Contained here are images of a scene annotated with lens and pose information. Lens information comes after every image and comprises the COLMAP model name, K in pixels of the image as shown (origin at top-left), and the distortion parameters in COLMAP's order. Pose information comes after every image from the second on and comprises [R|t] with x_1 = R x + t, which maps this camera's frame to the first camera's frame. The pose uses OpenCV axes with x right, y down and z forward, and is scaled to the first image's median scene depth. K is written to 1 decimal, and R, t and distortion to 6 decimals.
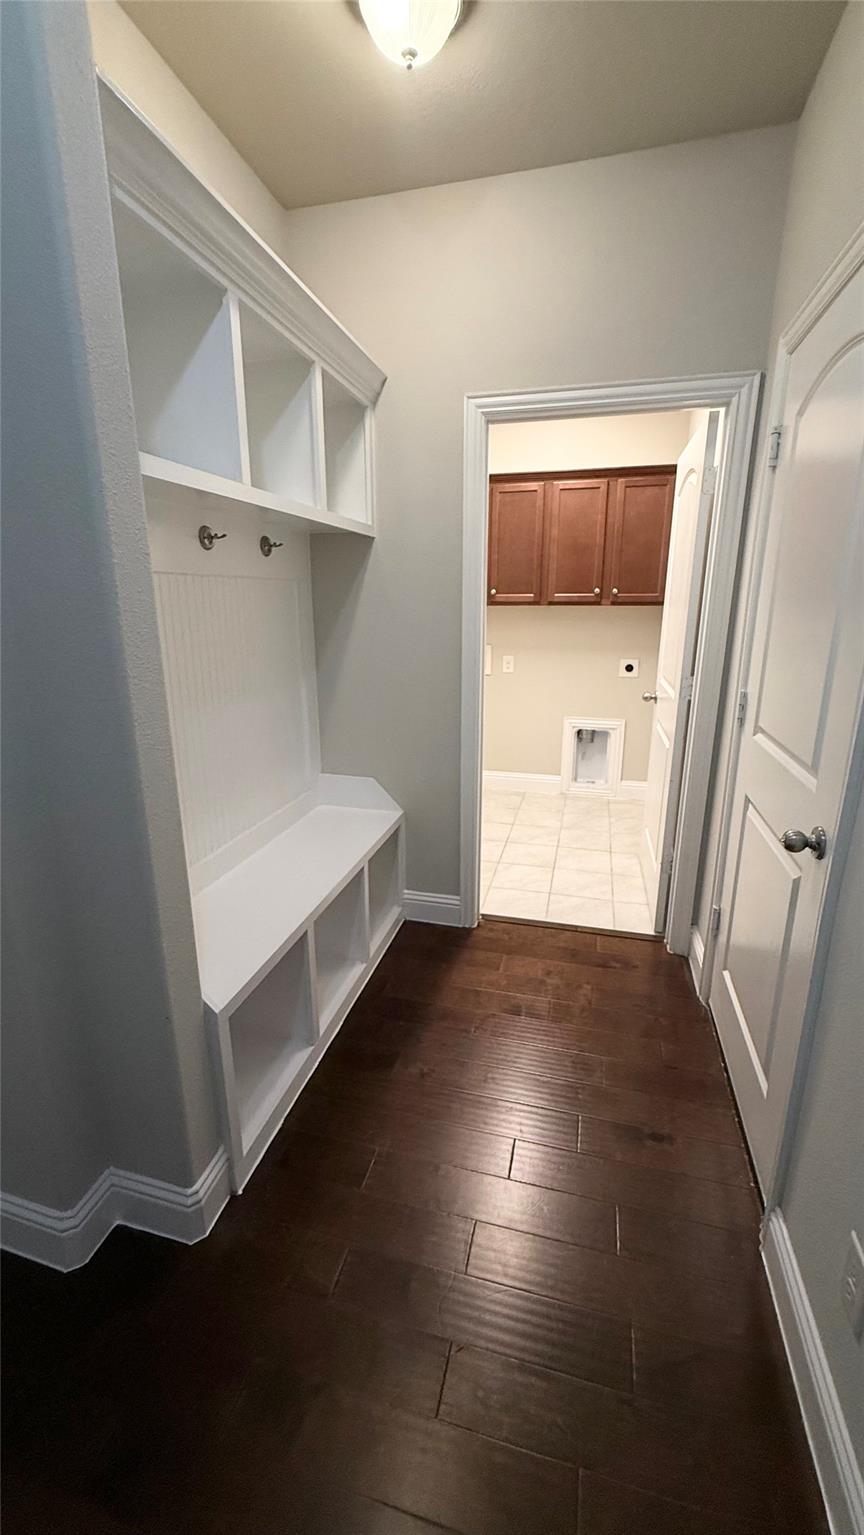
lens RADIAL K [[607.4, 0, 430.2], [0, 607.4, 765.8], [0, 0, 1]] dist [-0.001681, 0.000048]
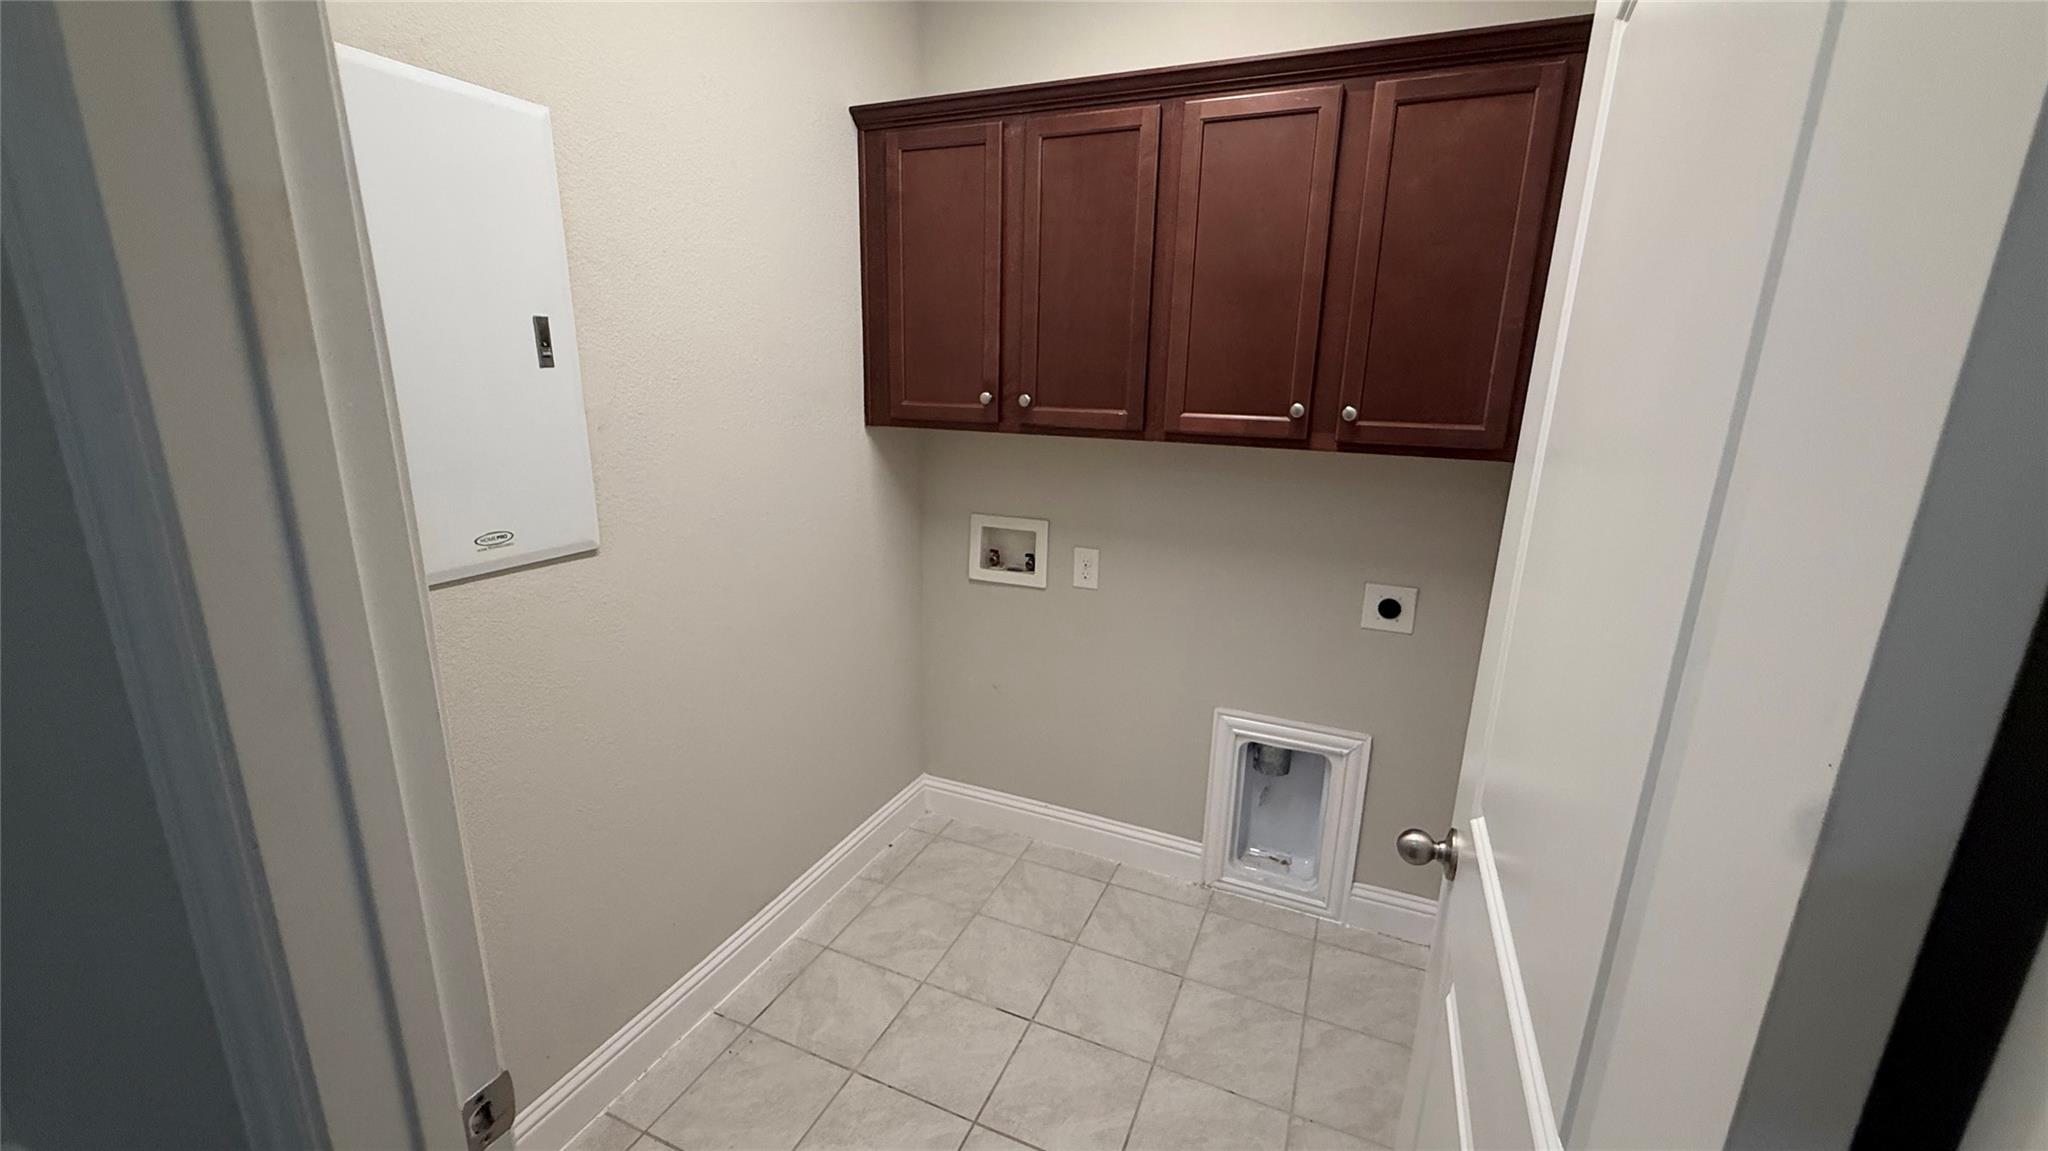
lens RADIAL K [[810.4, 0, 1022.1], [0, 810.4, 577.0], [0, 0, 1]] dist [-0.001681, 0.000048]
pose [[0.987460, 0.068316, -0.142326, 0.185913], [-0.072527, 0.997063, -0.024605, -0.164560], [0.140227, 0.034619, 0.989514, 0.504801]]
